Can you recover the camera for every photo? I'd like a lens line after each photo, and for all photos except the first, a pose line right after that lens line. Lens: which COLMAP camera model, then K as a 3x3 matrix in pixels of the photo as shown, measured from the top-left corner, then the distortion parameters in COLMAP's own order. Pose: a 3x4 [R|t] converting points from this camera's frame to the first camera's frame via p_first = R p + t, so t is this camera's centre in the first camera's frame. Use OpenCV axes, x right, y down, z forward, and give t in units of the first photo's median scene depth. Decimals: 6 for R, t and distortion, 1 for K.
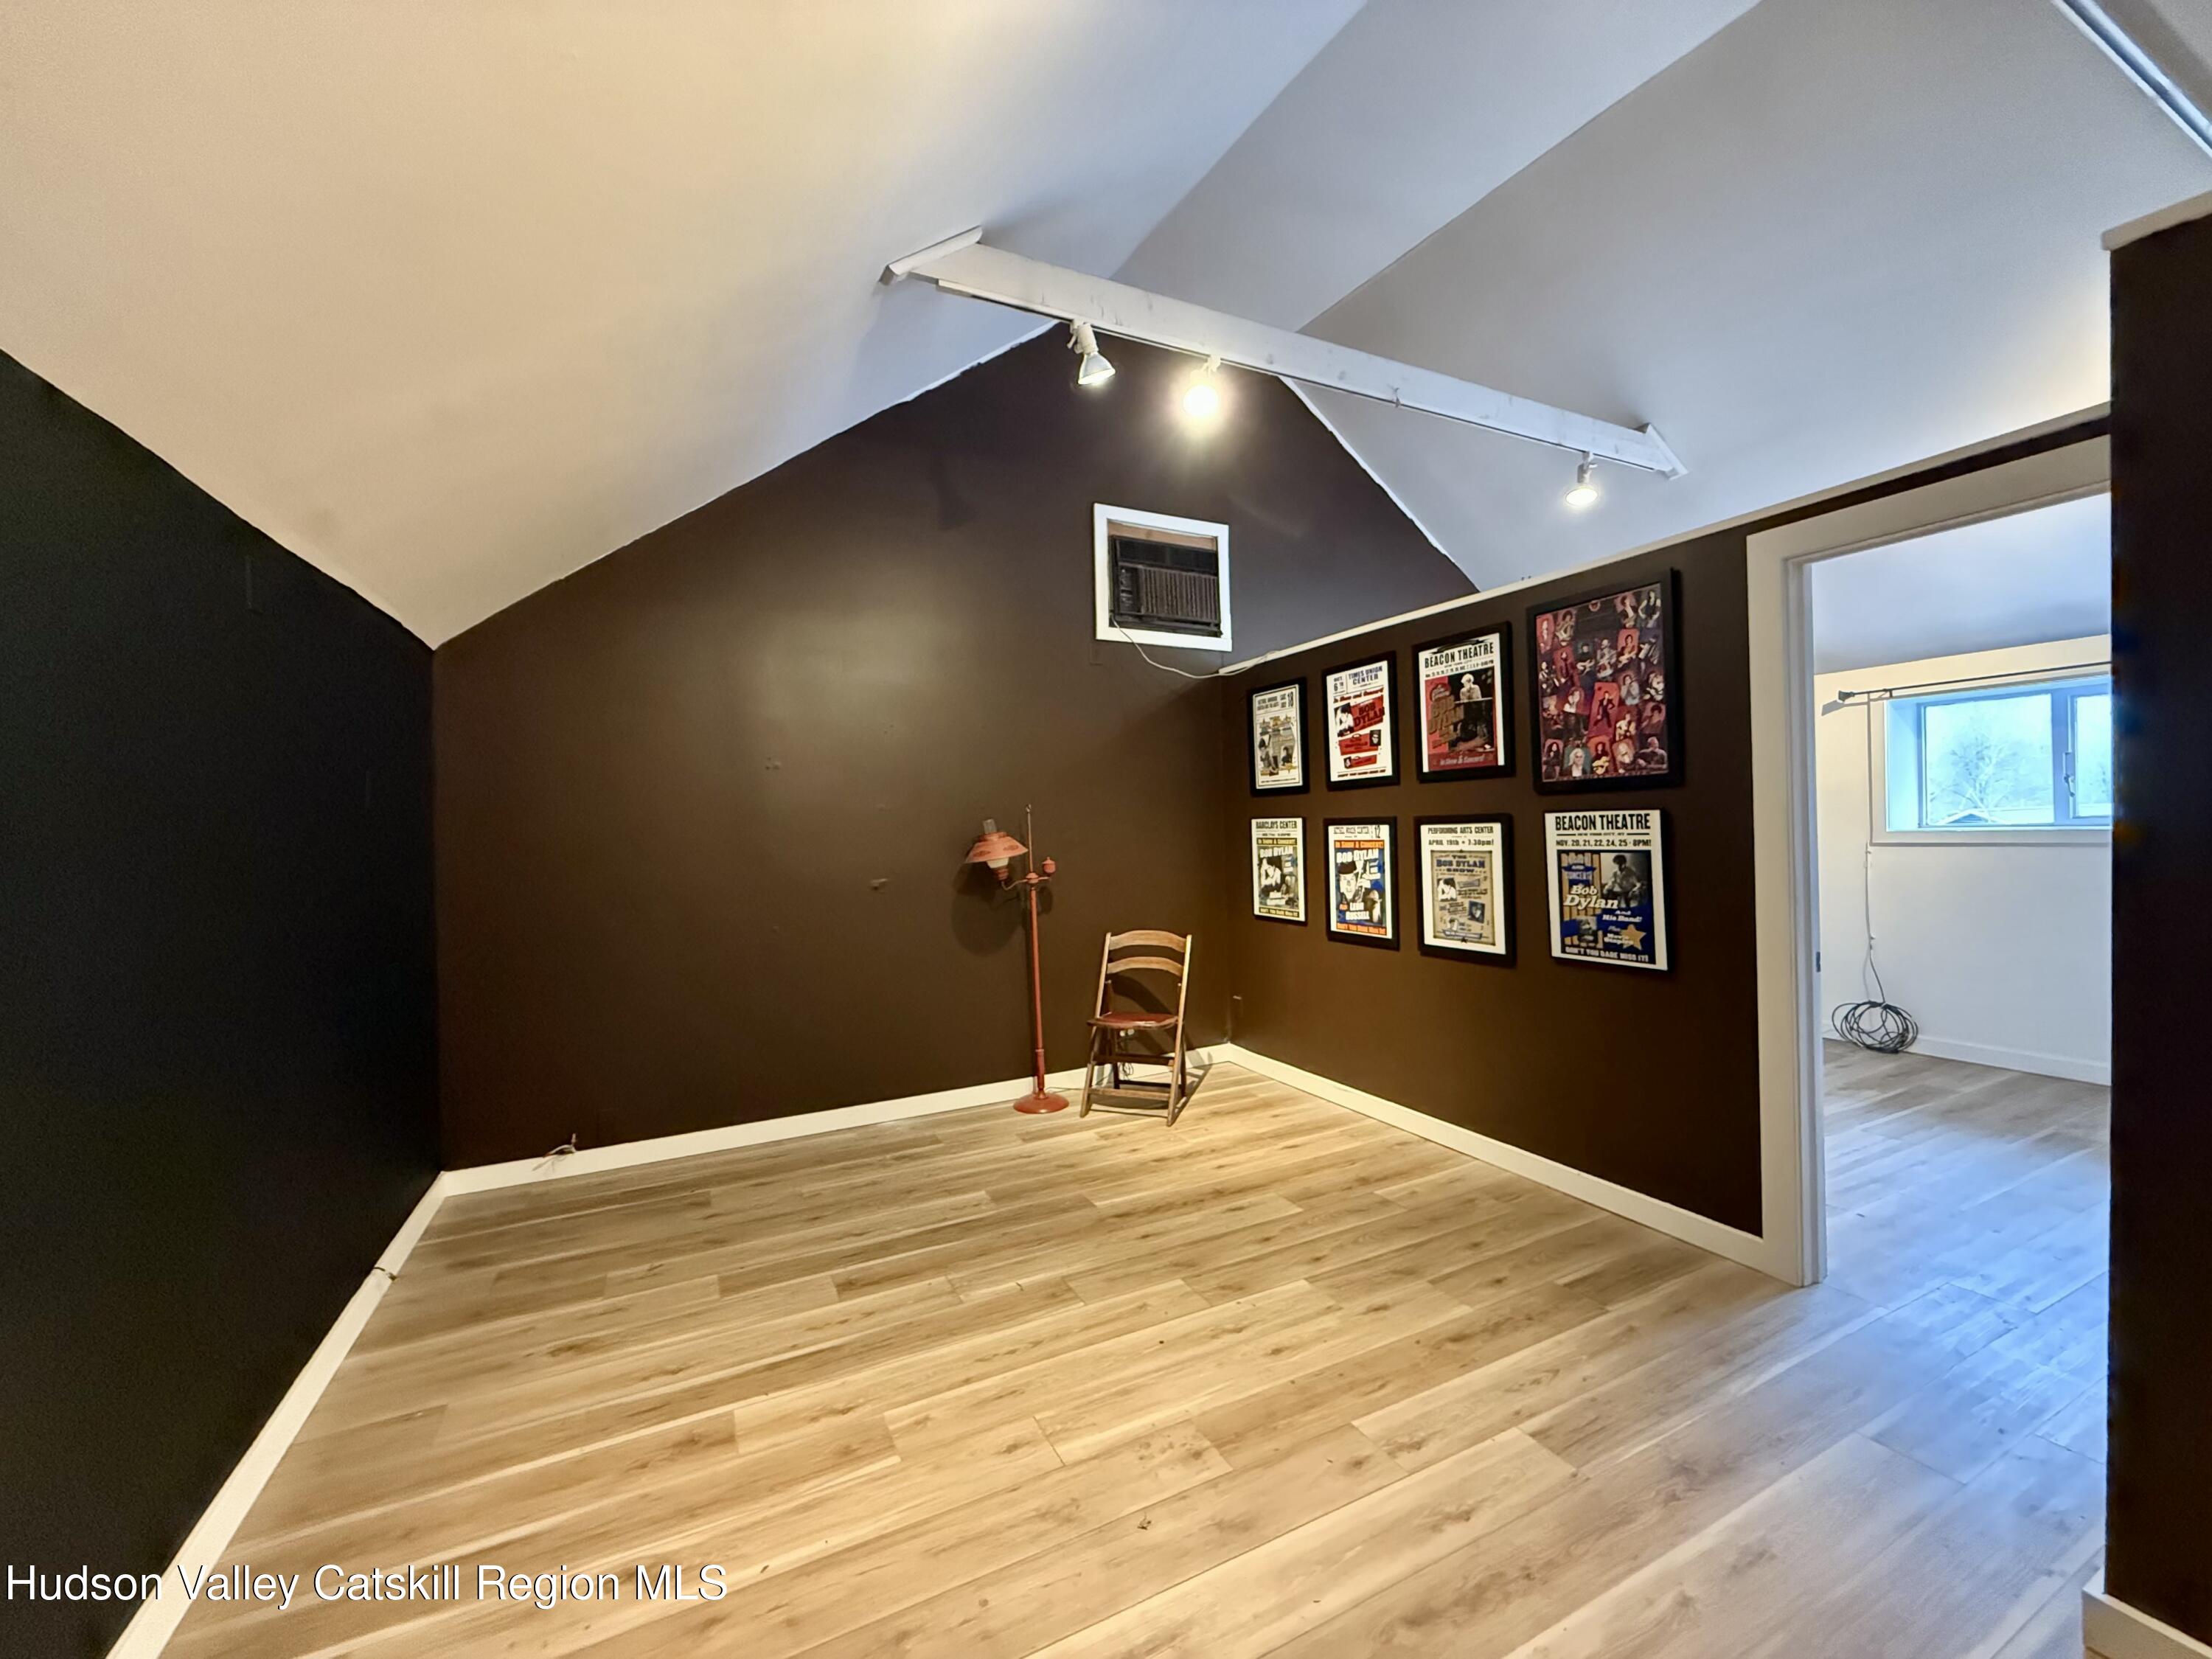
lens RADIAL K [[883.9, 0, 1092.3], [0, 883.9, 824.4], [0, 0, 1]] dist [-0.010935, 0.001010]
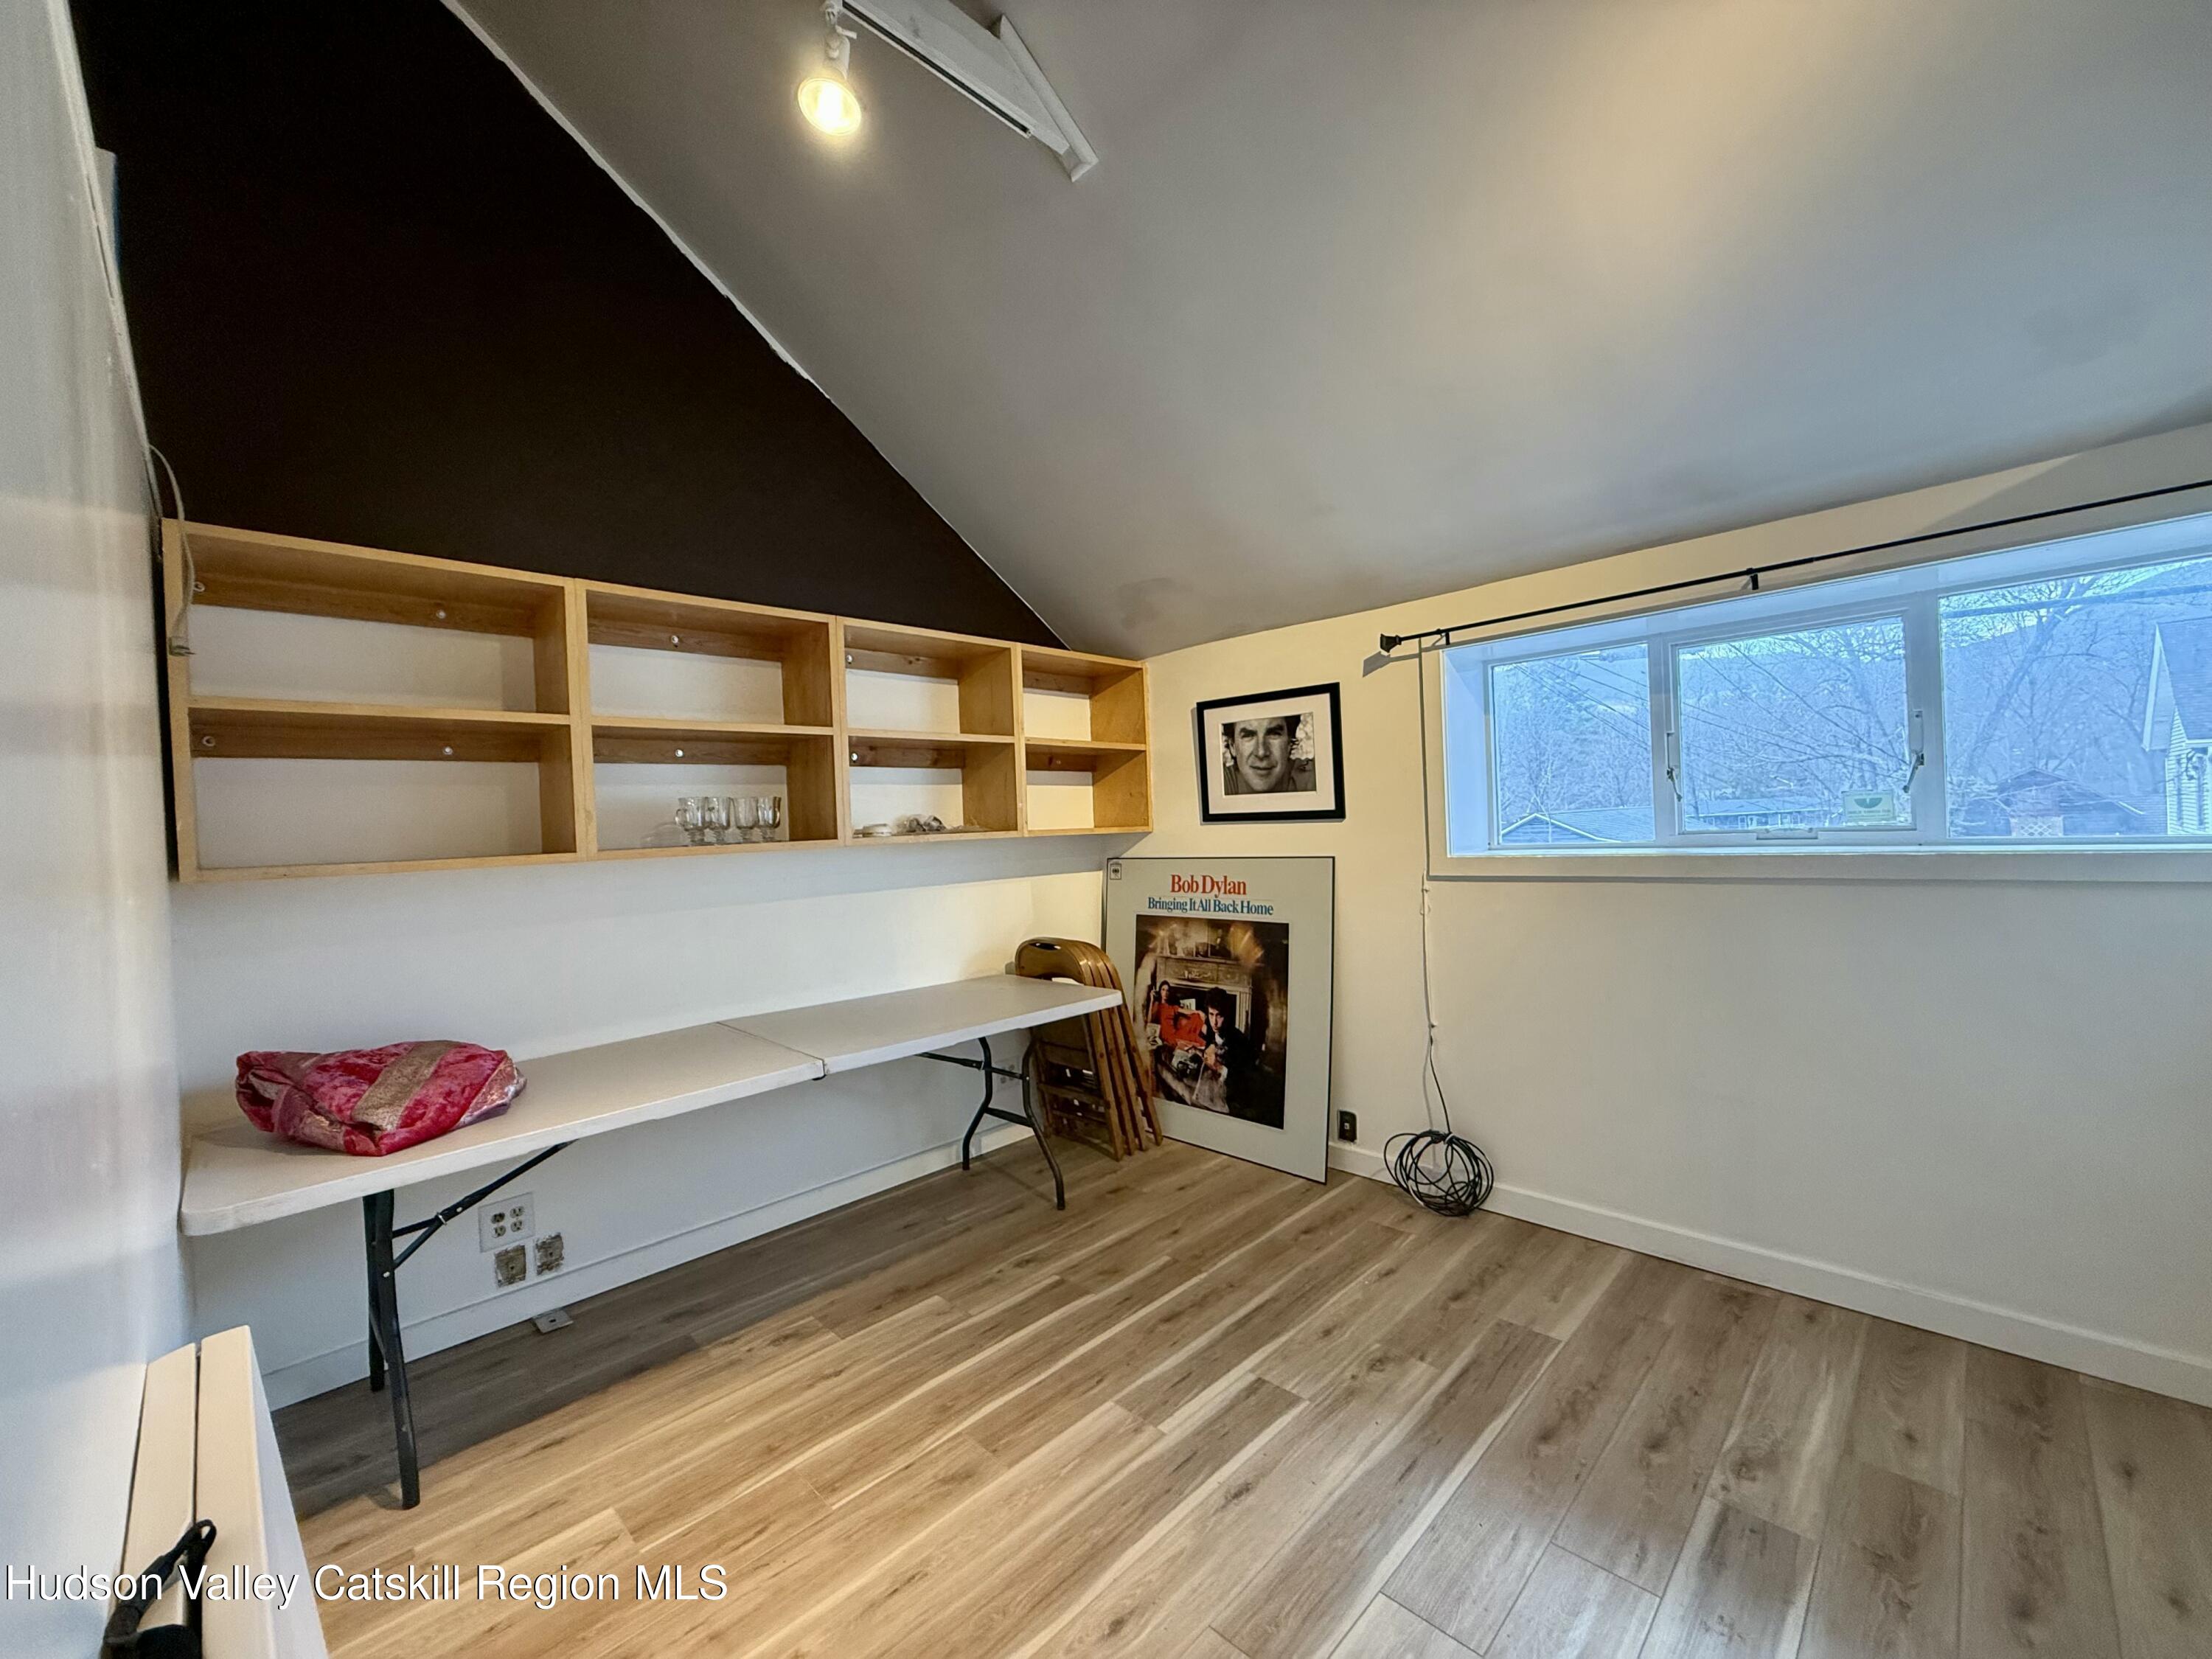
lens RADIAL K [[883.9, 0, 1098.6], [0, 883.9, 816.2], [0, 0, 1]] dist [-0.010935, 0.001010]
pose [[0.945193, -0.009528, 0.326374, 0.559406], [0.014133, 0.999831, -0.011741, -0.023437], [-0.326207, 0.015710, 0.945168, 0.583047]]
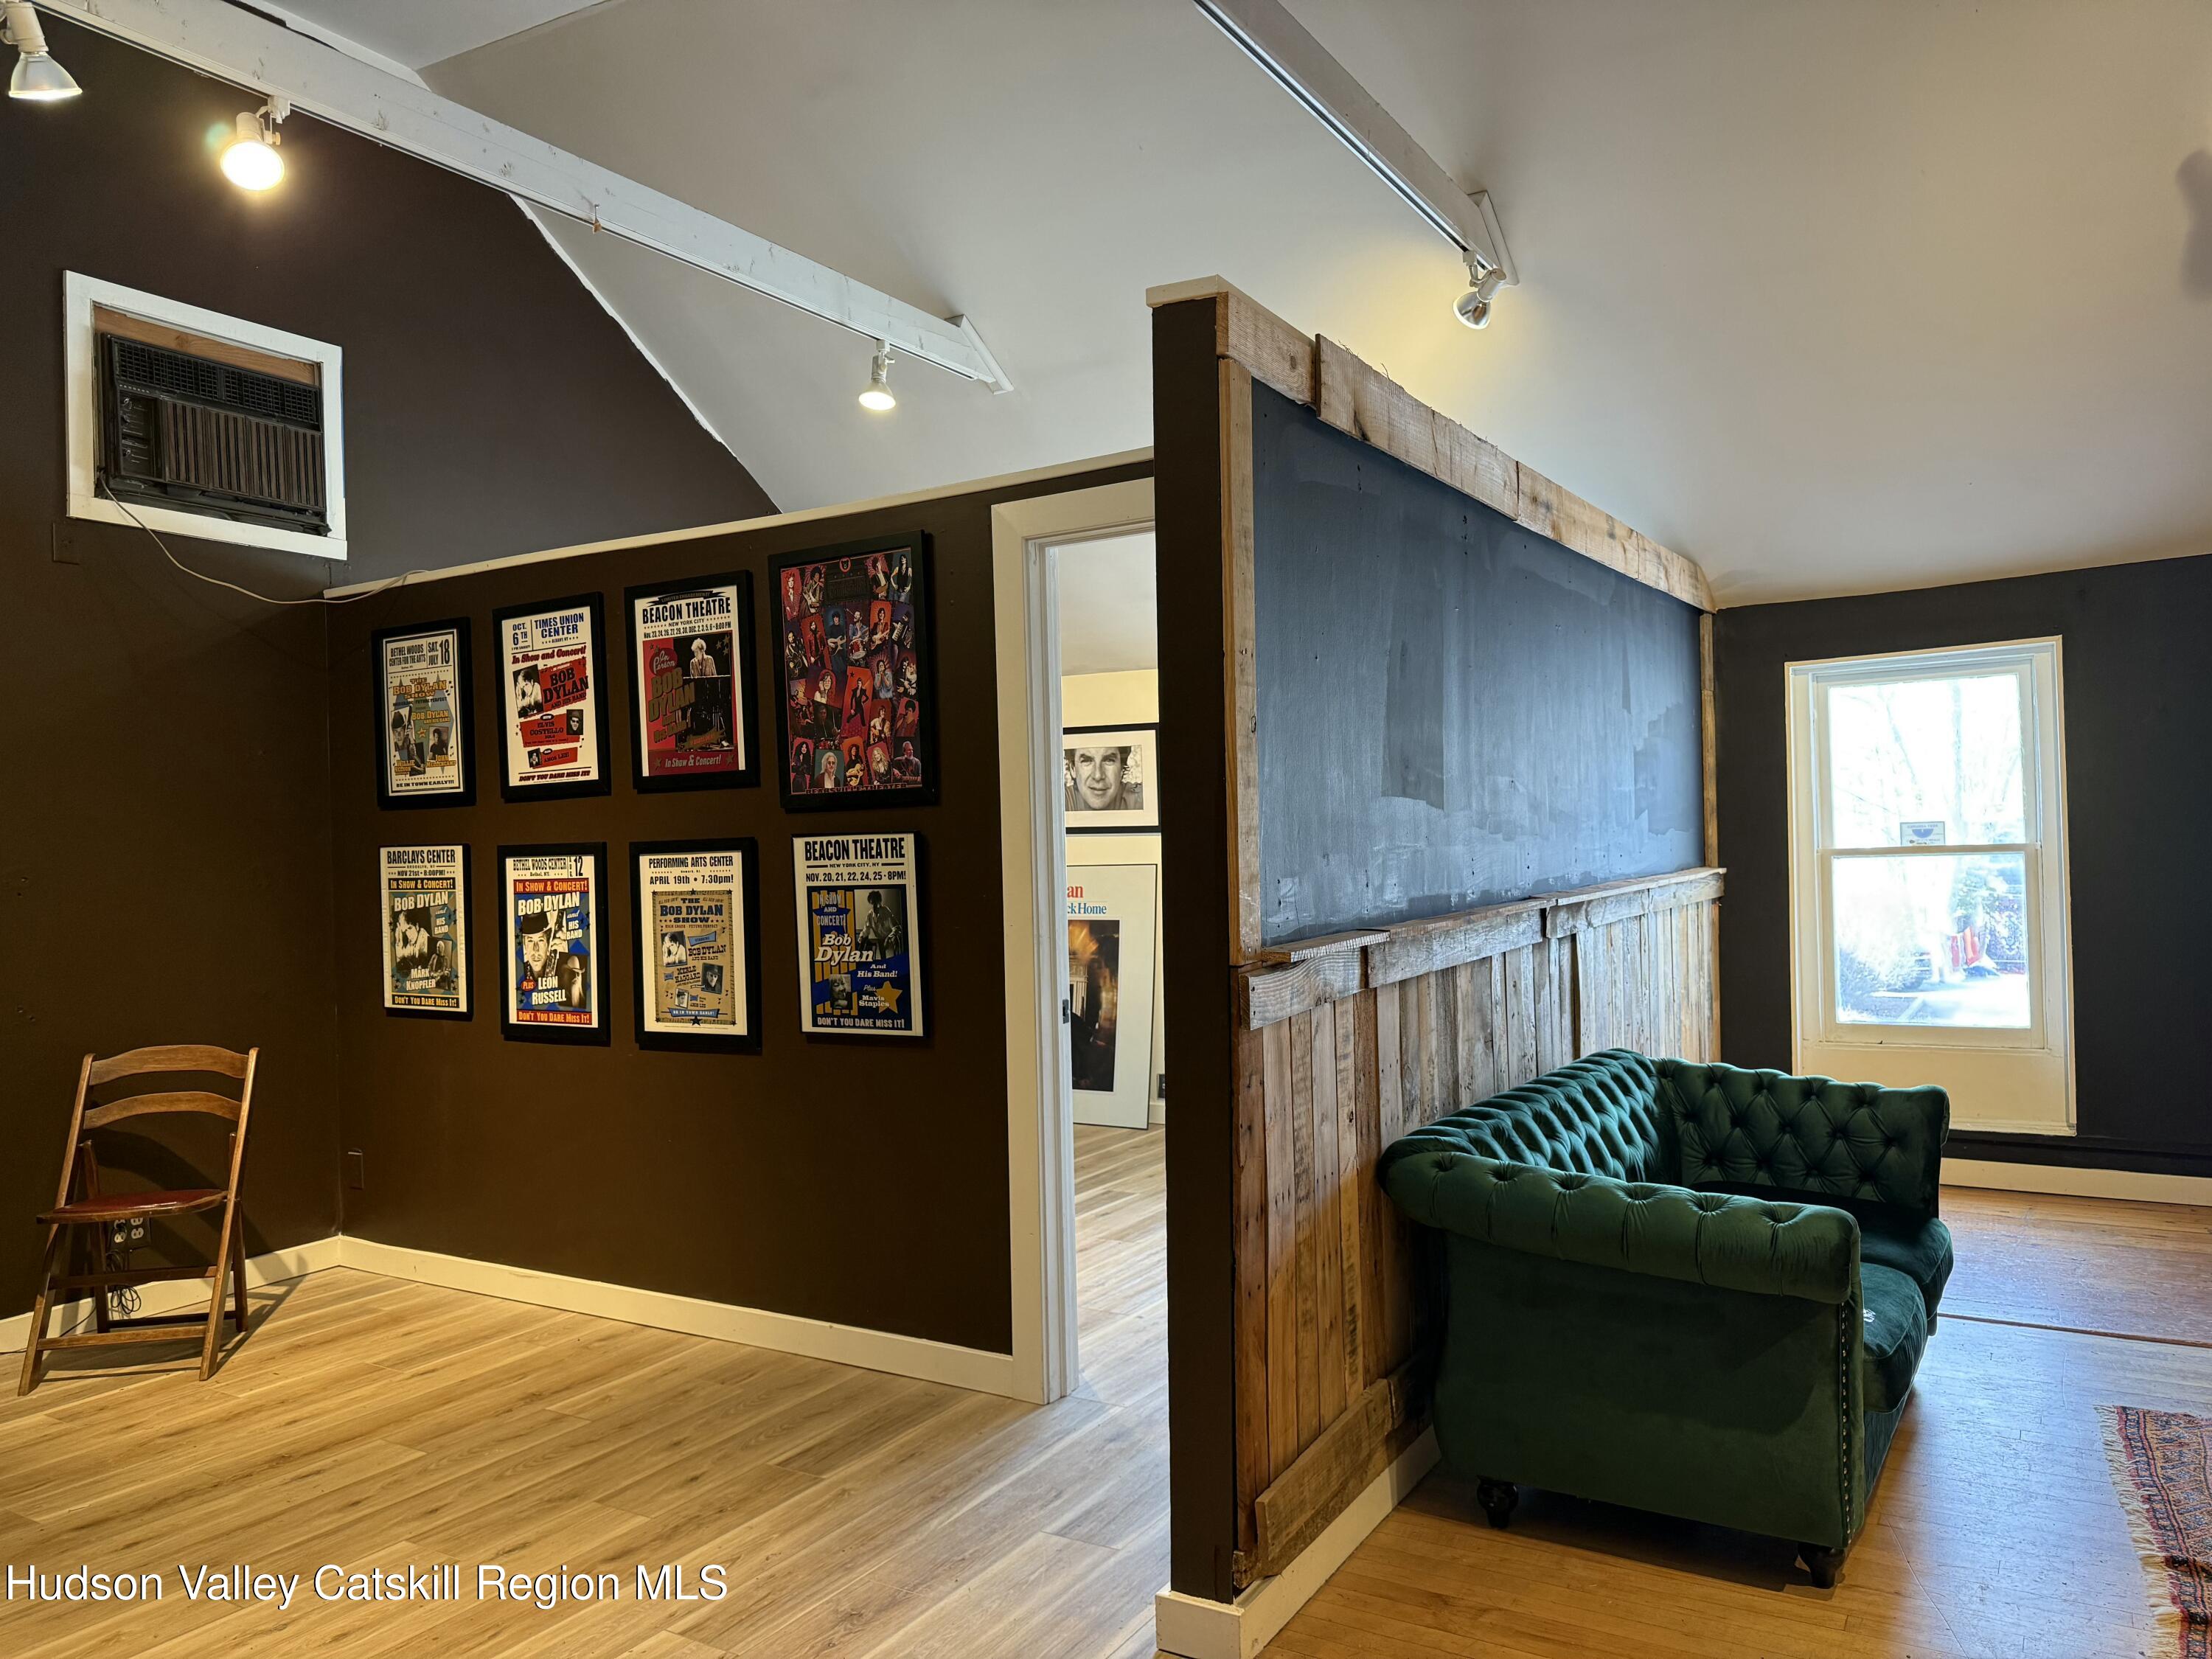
lens RADIAL K [[1567.0, 0, 1107.2], [0, 1567.0, 831.9], [0, 0, 1]] dist [0.060186, -0.061955]
pose [[0.846128, 0.008761, 0.532908, 0.031291], [0.002322, 0.999795, -0.020124, 0.007654], [-0.532975, 0.018264, 0.845934, -0.197061]]
